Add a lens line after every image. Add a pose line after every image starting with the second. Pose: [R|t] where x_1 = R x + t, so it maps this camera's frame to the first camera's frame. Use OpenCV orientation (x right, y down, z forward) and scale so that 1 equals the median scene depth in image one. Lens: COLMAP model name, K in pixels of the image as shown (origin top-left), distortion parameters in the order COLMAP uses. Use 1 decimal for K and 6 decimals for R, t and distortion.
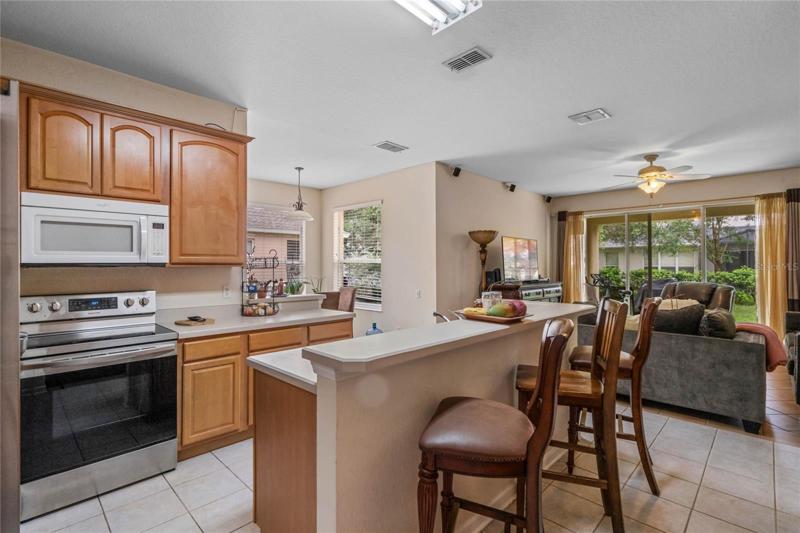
lens RADIAL K [[378.9, 0, 400.0], [0, 378.9, 266.5], [0, 0, 1]] dist [0.001052, 0.000063]
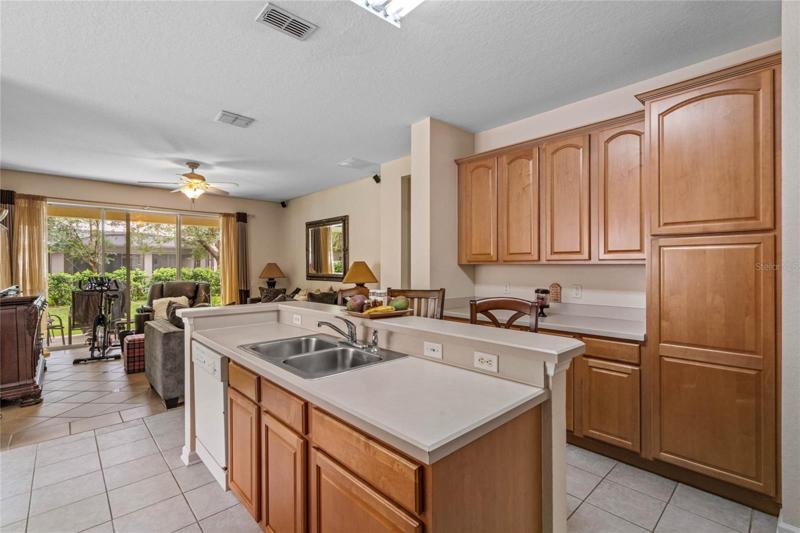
lens RADIAL K [[368.8, 0, 400.0], [0, 368.8, 266.5], [0, 0, 1]] dist [-0.000783, -0.000151]
pose [[0.053925, -0.000515, 0.998545, -0.346297], [0.006718, 0.999977, 0.000153, 0.003513], [-0.998522, 0.006700, 0.053927, 0.357788]]
